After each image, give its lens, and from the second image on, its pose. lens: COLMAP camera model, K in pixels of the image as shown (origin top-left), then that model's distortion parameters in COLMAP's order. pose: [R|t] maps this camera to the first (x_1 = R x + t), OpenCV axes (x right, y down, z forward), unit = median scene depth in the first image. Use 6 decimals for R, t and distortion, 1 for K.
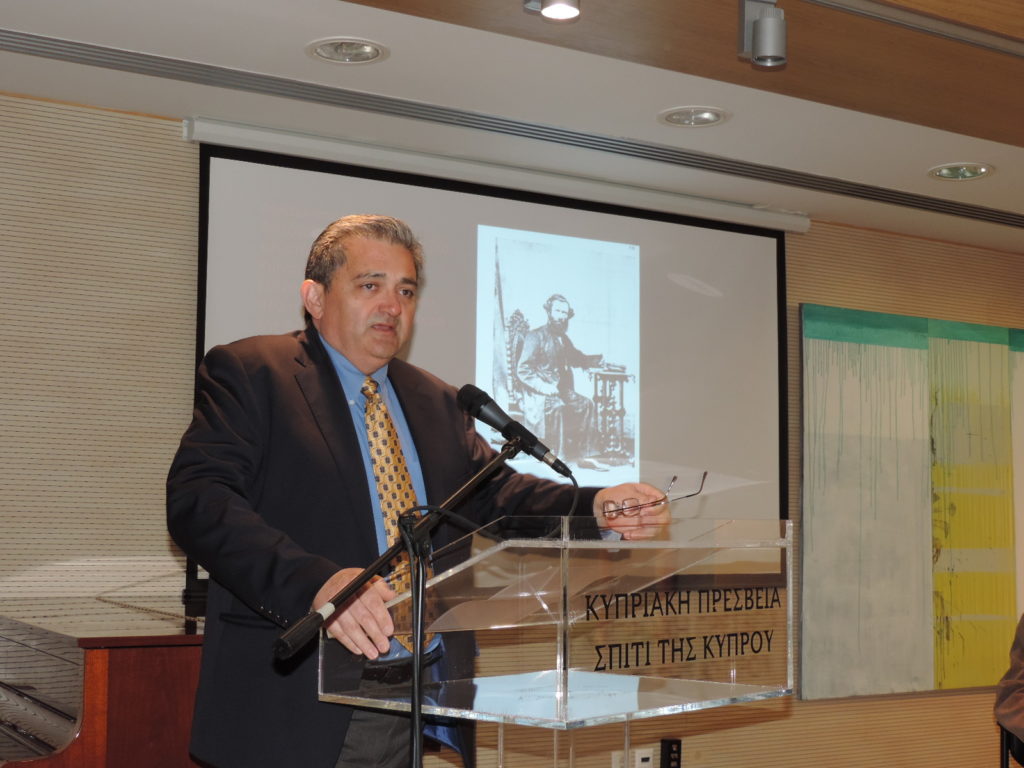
lens RADIAL K [[1537.3, 0, 512.0], [0, 1537.3, 384.0], [0, 0, 1]] dist [-0.172911, 0.586121]
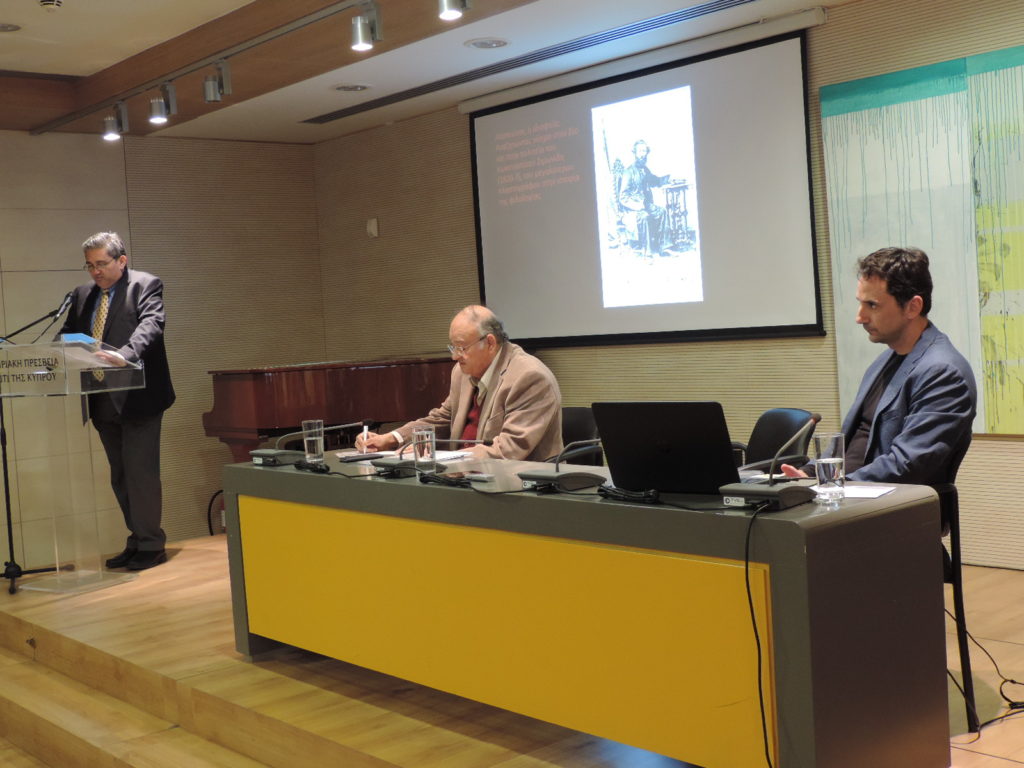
lens RADIAL K [[1276.7, 0, 512.0], [0, 1276.7, 384.0], [0, 0, 1]] dist [-0.060812, 0.027688]
pose [[0.164300, 0.027016, -0.986040, 1.218293], [0.159705, 0.985708, 0.053618, 0.086714], [0.973396, -0.166285, 0.157637, 0.660272]]
